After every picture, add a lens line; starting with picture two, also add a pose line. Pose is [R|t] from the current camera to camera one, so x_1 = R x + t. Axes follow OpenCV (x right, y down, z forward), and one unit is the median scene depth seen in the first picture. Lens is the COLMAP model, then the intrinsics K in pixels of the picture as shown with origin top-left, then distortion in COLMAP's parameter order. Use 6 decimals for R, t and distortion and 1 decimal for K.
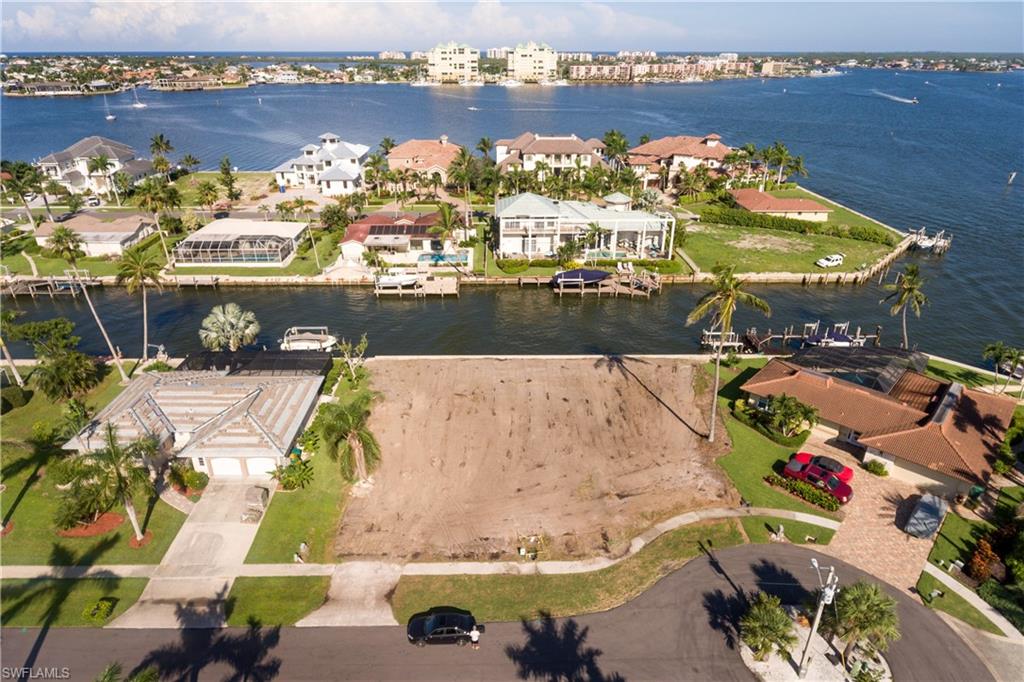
lens RADIAL K [[613.8, 0, 498.6], [0, 613.8, 338.4], [0, 0, 1]] dist [-0.000461, 0.000253]
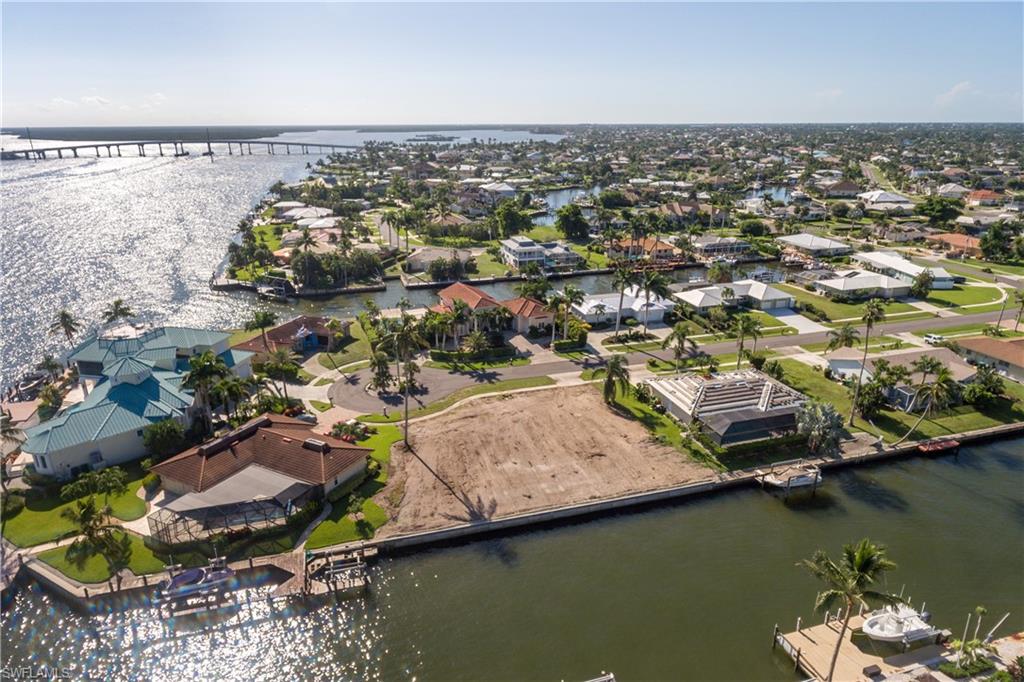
lens RADIAL K [[597.0, 0, 512.0], [0, 597.0, 341.0], [0, 0, 1]] dist [-0.001004, 0.001030]
pose [[-0.963947, 0.097071, -0.247758, 0.224637], [-0.109206, 0.704747, 0.701004, -0.529221], [0.242653, 0.702787, -0.668738, 0.960703]]
